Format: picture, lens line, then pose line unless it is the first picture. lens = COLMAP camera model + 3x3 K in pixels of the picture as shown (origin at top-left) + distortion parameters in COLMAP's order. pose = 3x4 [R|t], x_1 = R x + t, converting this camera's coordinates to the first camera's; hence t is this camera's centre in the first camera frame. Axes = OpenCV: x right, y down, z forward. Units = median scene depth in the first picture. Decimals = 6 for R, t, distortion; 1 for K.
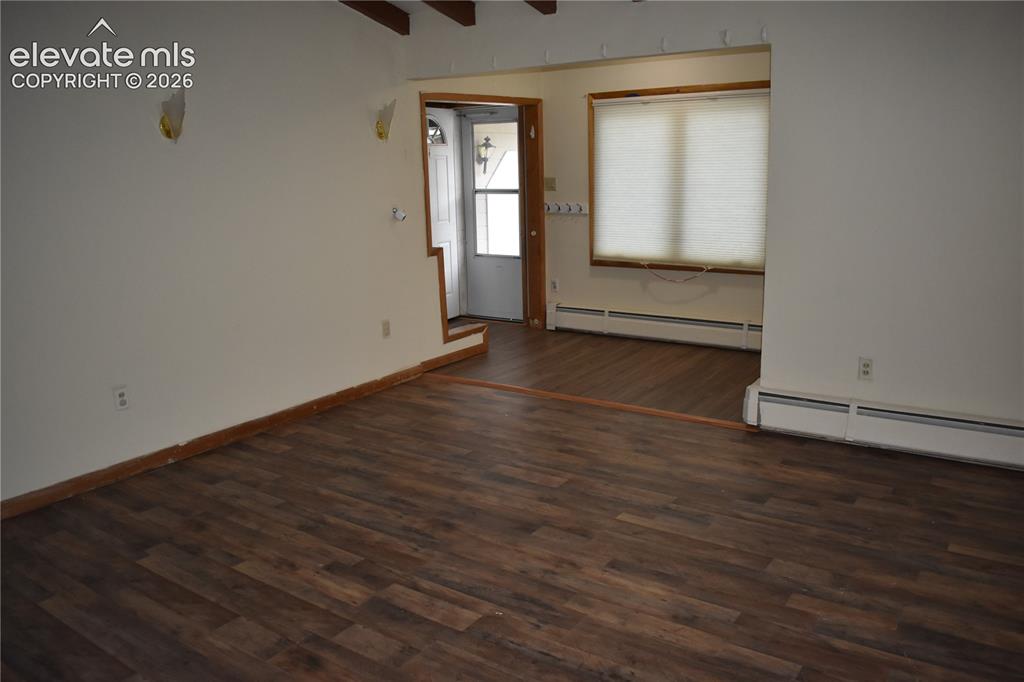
lens RADIAL K [[801.5, 0, 512.0], [0, 801.5, 341.0], [0, 0, 1]] dist [-0.090505, 0.009856]
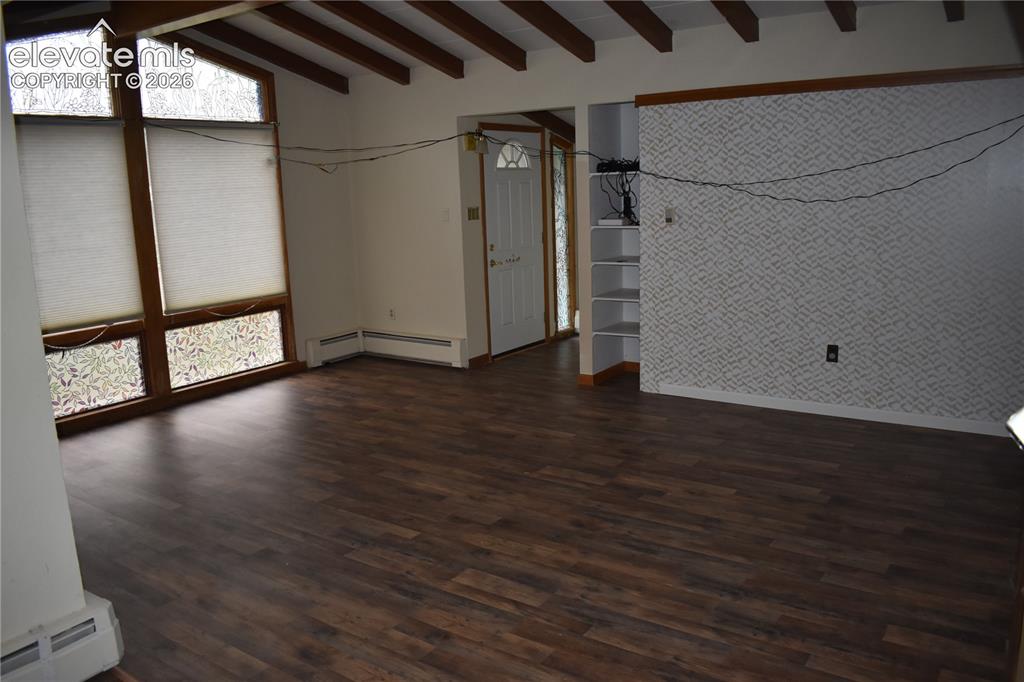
lens RADIAL K [[801.5, 0, 512.0], [0, 801.5, 341.0], [0, 0, 1]] dist [-0.090505, 0.009856]
pose [[-0.998266, 0.057320, 0.013408, -0.018759], [0.057908, 0.915228, 0.398754, -0.421732], [0.010585, 0.398839, -0.916960, 1.874356]]
